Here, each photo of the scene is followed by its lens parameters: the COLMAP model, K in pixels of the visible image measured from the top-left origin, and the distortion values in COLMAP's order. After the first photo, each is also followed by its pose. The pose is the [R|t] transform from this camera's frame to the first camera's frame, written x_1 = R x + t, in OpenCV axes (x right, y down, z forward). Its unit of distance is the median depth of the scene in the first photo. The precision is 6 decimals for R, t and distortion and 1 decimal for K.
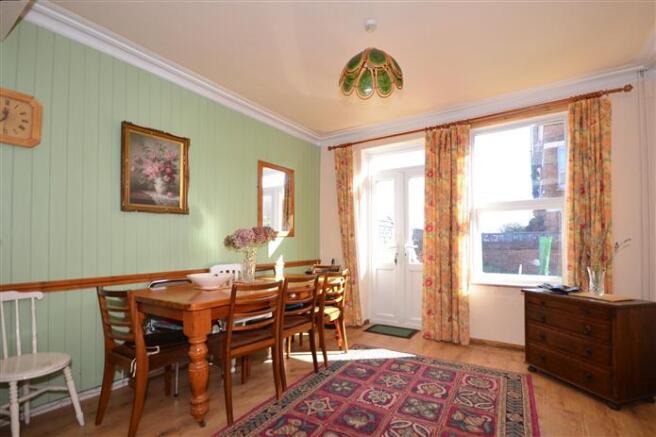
lens RADIAL K [[306.7, 0, 328.6], [0, 306.7, 239.1], [0, 0, 1]] dist [0.000403, 0.000052]
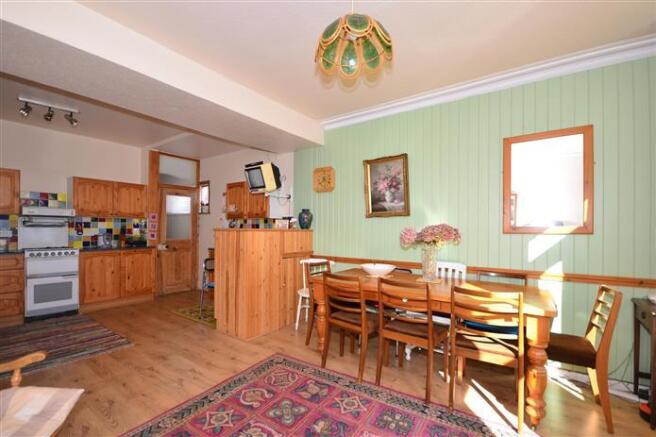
lens RADIAL K [[301.0, 0, 328.7], [0, 301.0, 229.5], [0, 0, 1]] dist [-0.000399, -0.000028]
pose [[-0.039946, -0.005800, -0.999185, 0.781553], [-0.003649, 0.999977, -0.005659, -0.020195], [0.999195, 0.003420, -0.039967, 0.784619]]
